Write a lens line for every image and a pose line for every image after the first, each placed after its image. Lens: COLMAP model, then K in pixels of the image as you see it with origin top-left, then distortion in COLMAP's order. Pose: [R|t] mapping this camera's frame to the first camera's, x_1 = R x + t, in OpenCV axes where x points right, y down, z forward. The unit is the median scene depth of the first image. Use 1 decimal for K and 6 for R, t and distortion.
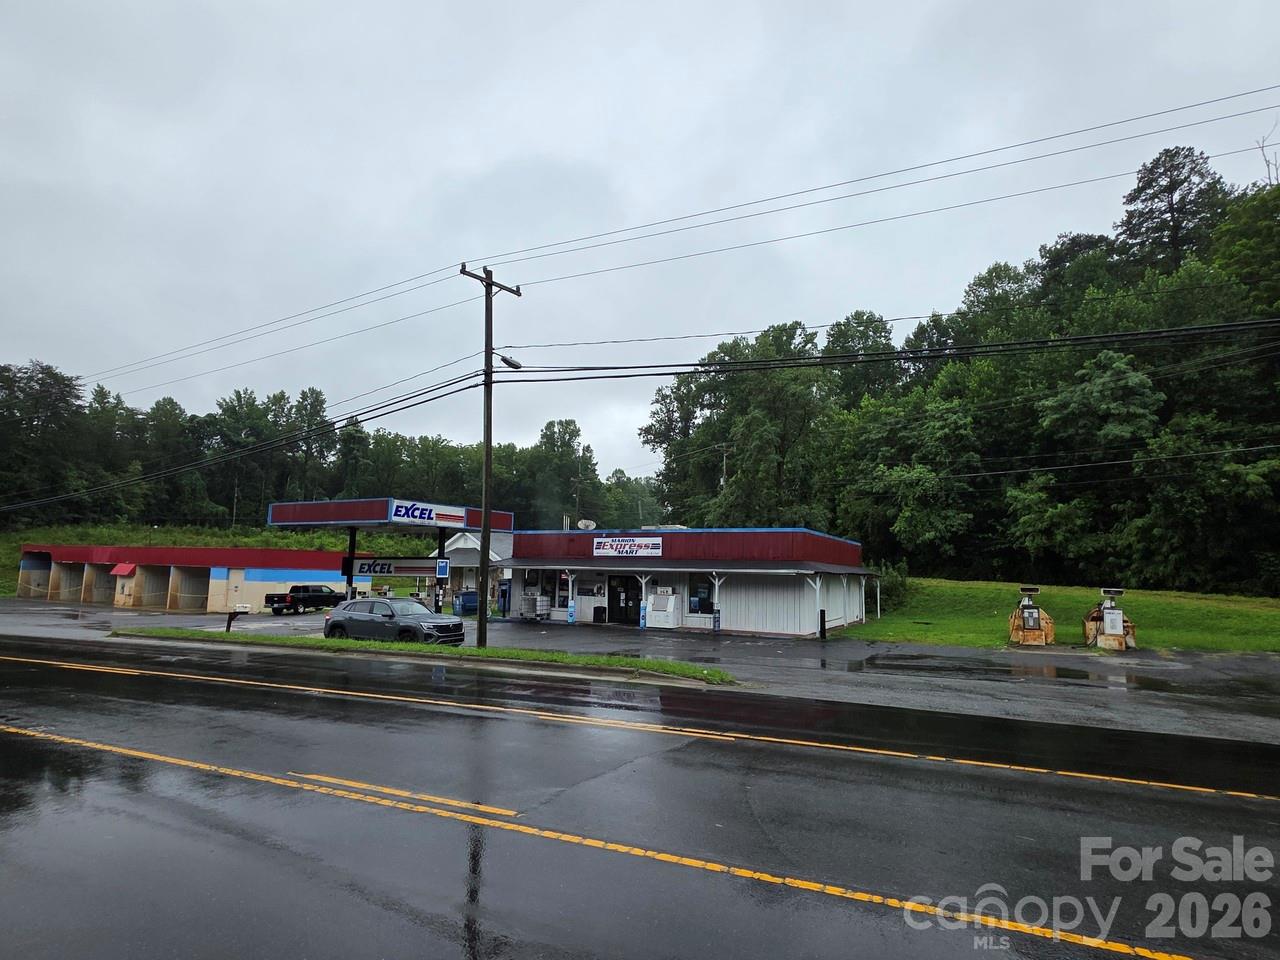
lens RADIAL K [[683.2, 0, 648.5], [0, 683.2, 480.1], [0, 0, 1]] dist [0.000411, -0.001448]
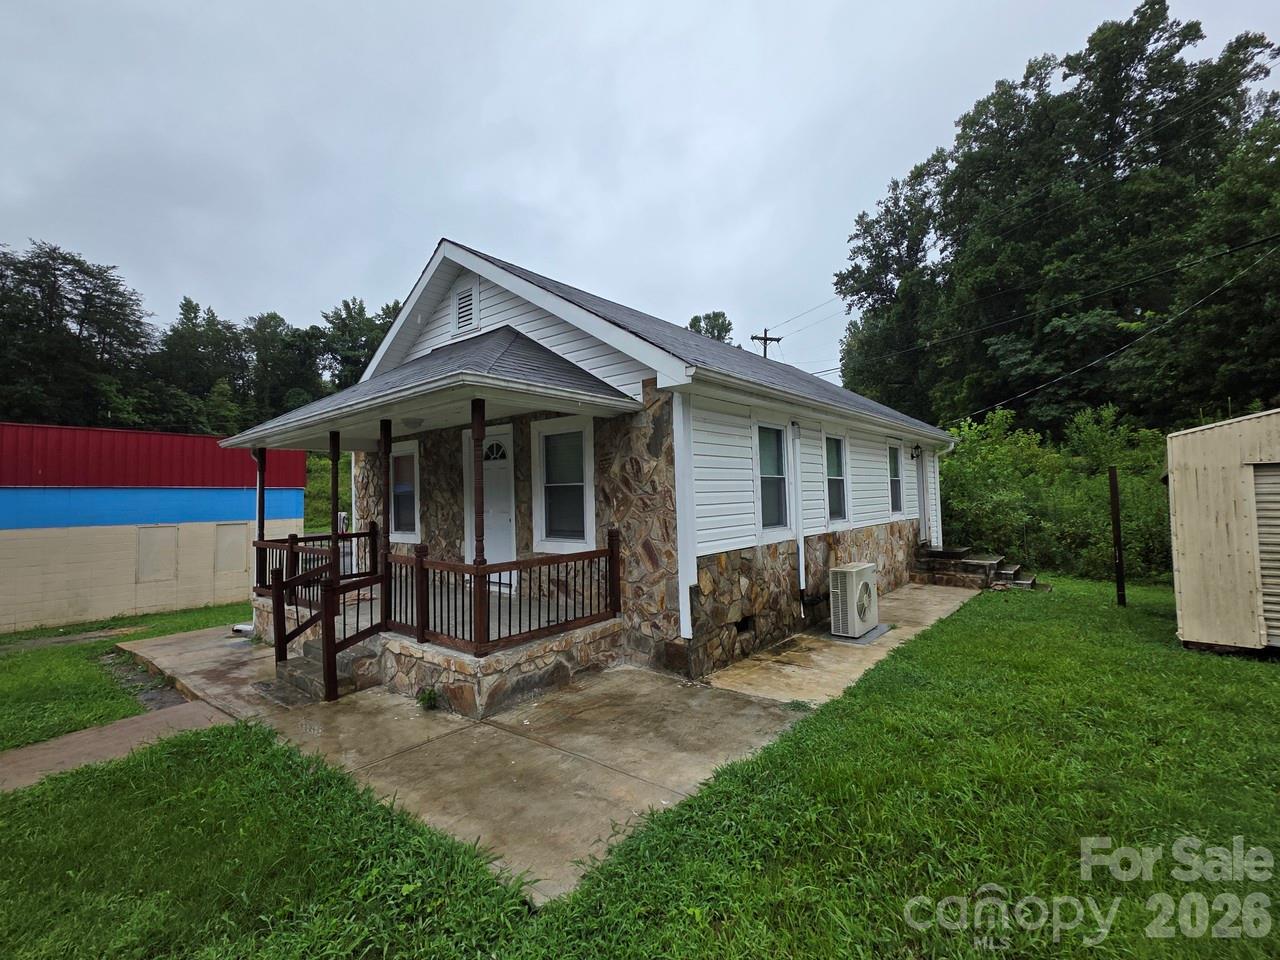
lens RADIAL K [[579.9, 0, 620.7], [0, 579.9, 464.0], [0, 0, 1]] dist [-0.001691, 0.001091]
pose [[0.965134, -0.049954, -0.256945, -0.281276], [0.070330, 0.995013, 0.070731, 0.192692], [0.252130, -0.086336, 0.963834, 1.309424]]
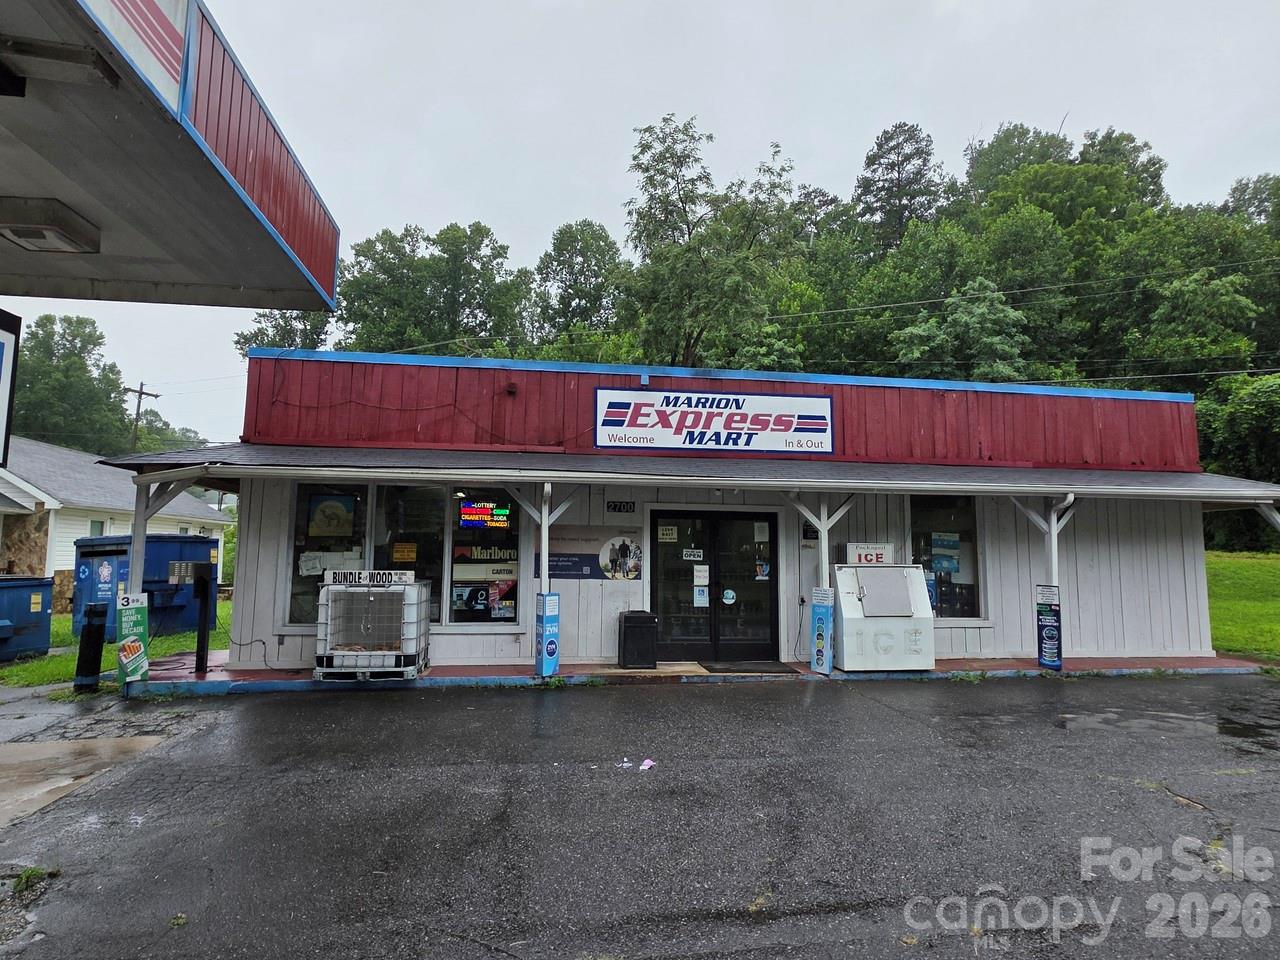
lens RADIAL K [[683.2, 0, 640.1], [0, 683.2, 486.1], [0, 0, 1]] dist [0.000411, -0.001448]
pose [[0.818582, 0.043650, 0.572728, -0.233799], [-0.067310, 0.997528, 0.020178, 0.118723], [-0.570432, -0.055068, 0.819497, 0.724353]]
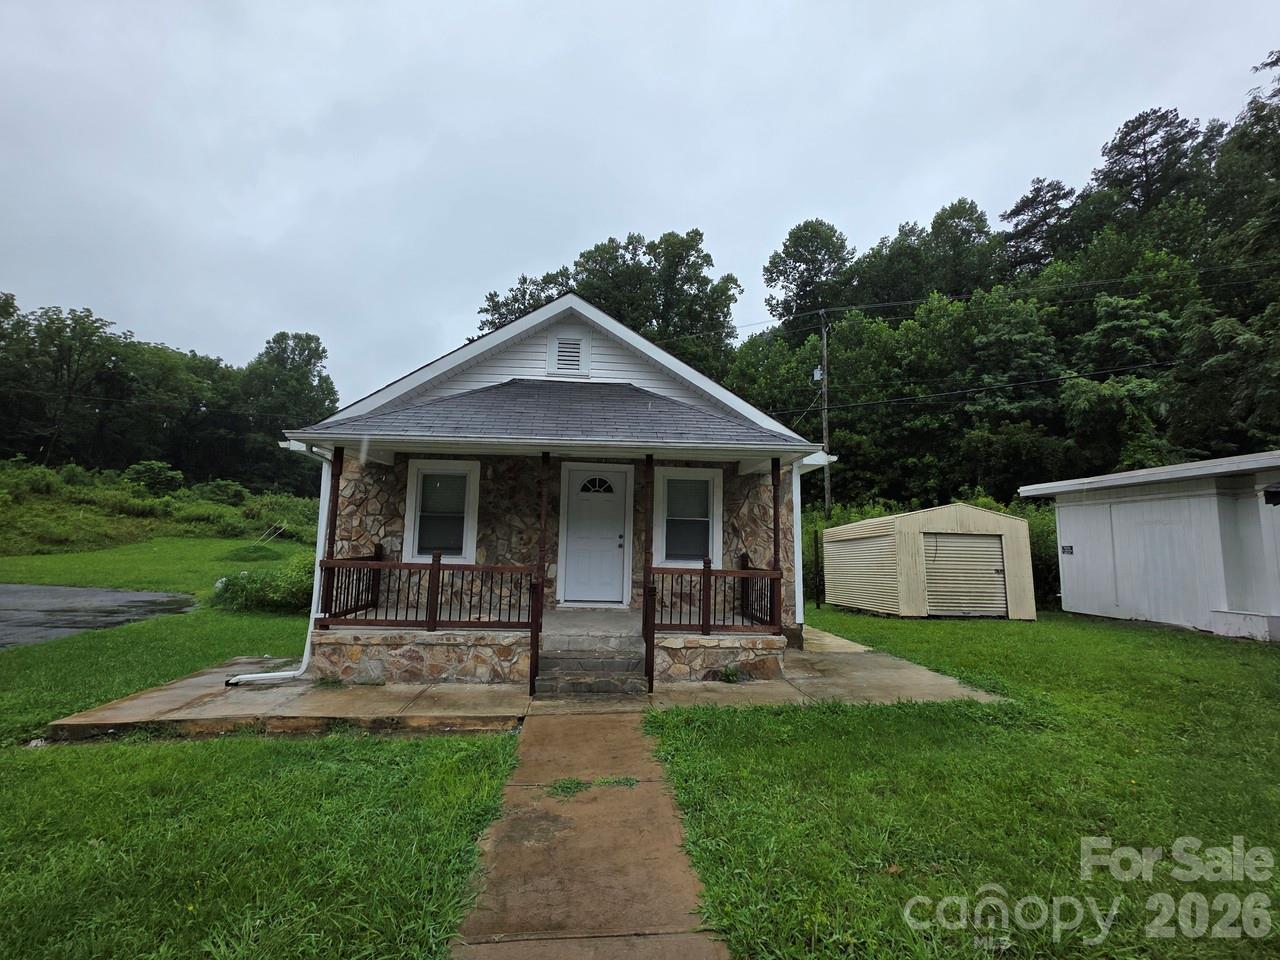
lens RADIAL K [[579.9, 0, 635.5], [0, 579.9, 461.7], [0, 0, 1]] dist [-0.001691, 0.001091]
pose [[0.869483, 0.078084, 0.487751, -0.522691], [-0.076758, 0.996790, -0.022744, 0.194797], [-0.487962, -0.017663, 0.872686, 1.277555]]
